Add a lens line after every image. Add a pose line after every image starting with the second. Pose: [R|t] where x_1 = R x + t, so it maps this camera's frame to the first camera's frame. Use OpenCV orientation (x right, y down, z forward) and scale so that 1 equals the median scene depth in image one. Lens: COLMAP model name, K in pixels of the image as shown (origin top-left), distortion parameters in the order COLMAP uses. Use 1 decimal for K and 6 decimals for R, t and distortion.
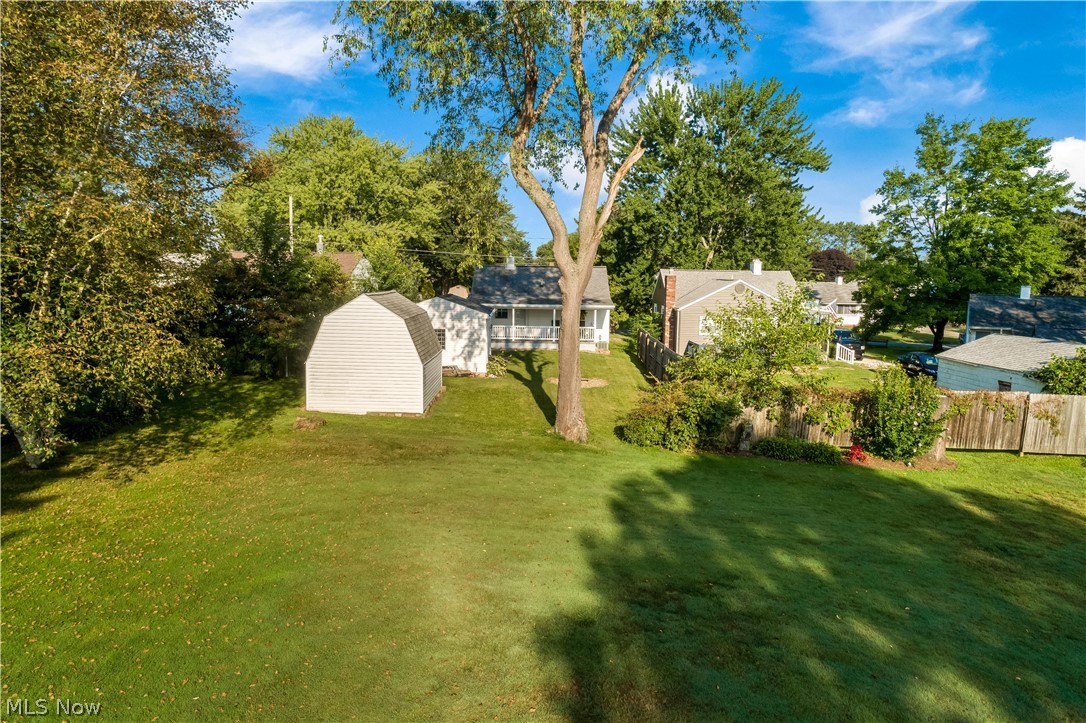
lens RADIAL K [[739.2, 0, 548.2], [0, 739.2, 355.5], [0, 0, 1]] dist [0.001572, 0.001191]
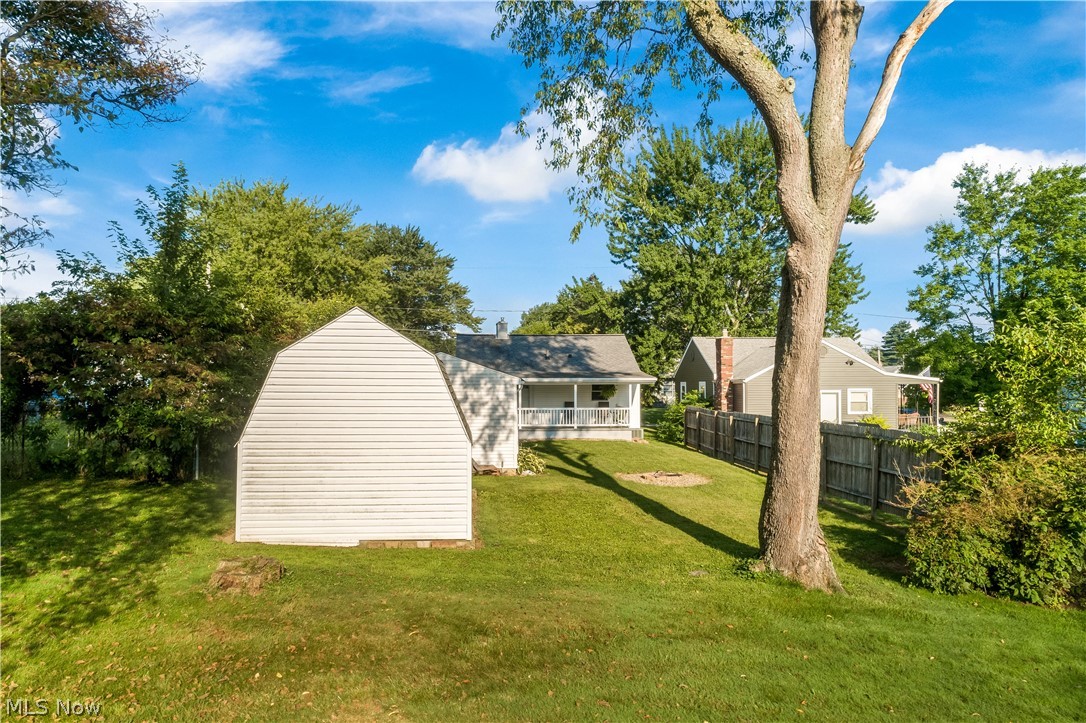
lens RADIAL K [[739.2, 0, 538.2], [0, 739.2, 366.7], [0, 0, 1]] dist [0.001572, 0.001191]
pose [[0.995624, -0.013778, 0.092428, -0.125114], [0.025917, 0.990984, -0.131447, 0.021053], [-0.089784, 0.133268, 0.987005, 0.352209]]
